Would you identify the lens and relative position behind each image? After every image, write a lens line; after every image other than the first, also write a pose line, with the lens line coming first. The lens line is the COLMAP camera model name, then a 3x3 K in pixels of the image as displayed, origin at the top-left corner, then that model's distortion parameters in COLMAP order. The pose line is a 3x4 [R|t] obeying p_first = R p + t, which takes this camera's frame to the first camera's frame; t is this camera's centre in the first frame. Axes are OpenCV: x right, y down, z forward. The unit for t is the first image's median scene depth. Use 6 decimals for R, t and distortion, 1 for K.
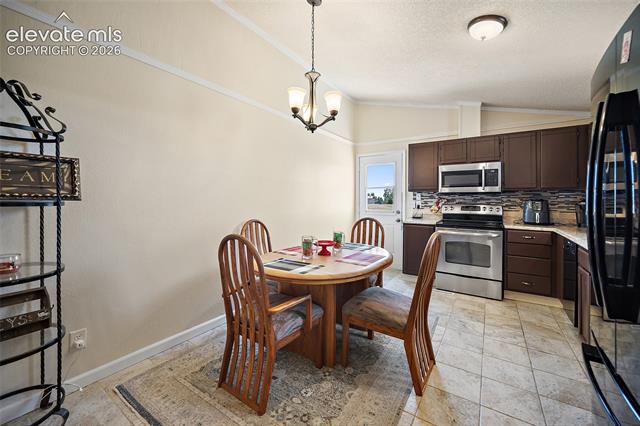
lens RADIAL K [[257.1, 0, 321.4], [0, 257.1, 200.6], [0, 0, 1]] dist [-0.000369, 0.000099]
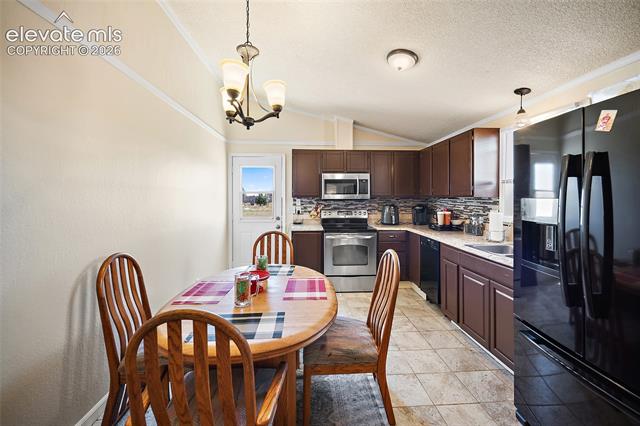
lens RADIAL K [[257.7, 0, 321.1], [0, 257.7, 196.9], [0, 0, 1]] dist [0.000413, 0.000013]
pose [[0.798036, -0.005296, 0.602587, -0.196281], [0.006318, 0.999980, 0.000422, -0.045577], [-0.602577, 0.003470, 0.798053, 0.187967]]
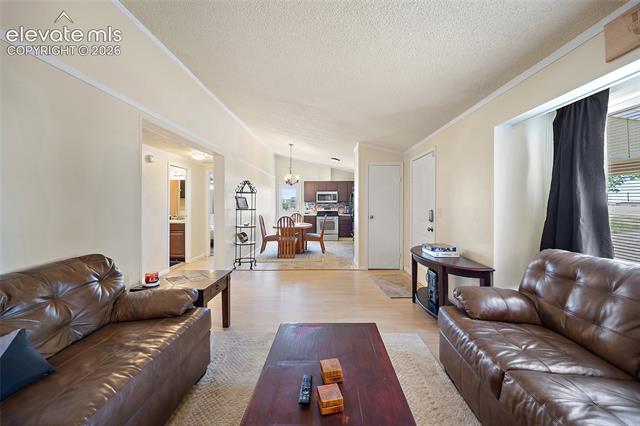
lens RADIAL K [[257.1, 0, 321.4], [0, 257.1, 200.6], [0, 0, 1]] dist [-0.000369, 0.000099]
pose [[0.842852, -0.001631, 0.538143, -0.918357], [0.007315, 0.999938, -0.008426, -0.032627], [-0.538096, 0.011038, 0.842811, -1.214286]]
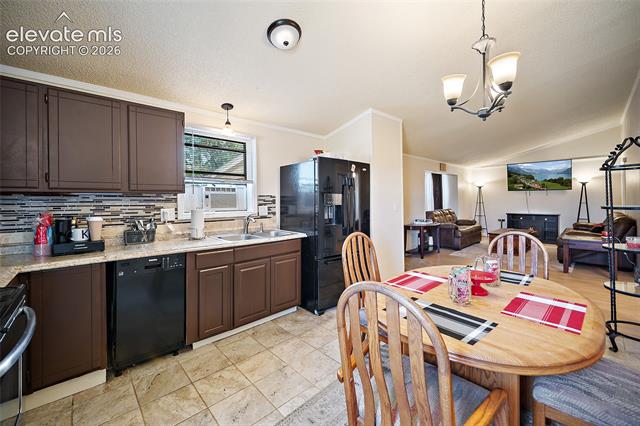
lens RADIAL K [[257.1, 0, 321.4], [0, 257.1, 200.6], [0, 0, 1]] dist [-0.000369, 0.000099]
pose [[-0.972274, 0.004303, 0.233804, 0.163841], [0.005483, 0.999975, 0.004399, -0.021097], [-0.233780, 0.005559, -0.972274, 1.164699]]
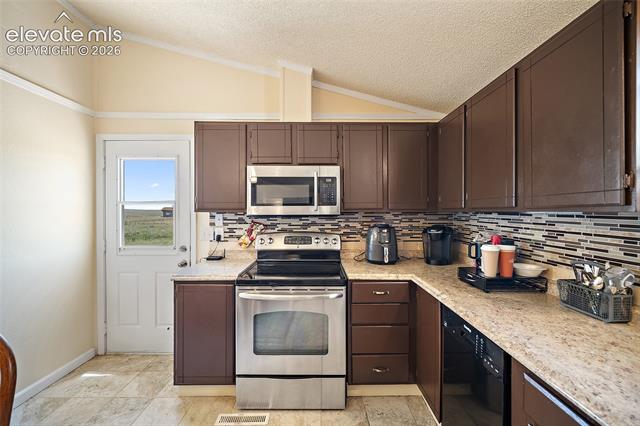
lens RADIAL K [[251.6, 0, 320.0], [0, 251.6, 213.0], [0, 0, 1]] dist [-0.001357, -0.000049]
pose [[0.831168, -0.010206, 0.555927, 0.321982], [0.006901, 0.999944, 0.008040, -0.043539], [-0.555978, -0.002846, 0.831192, 0.524072]]
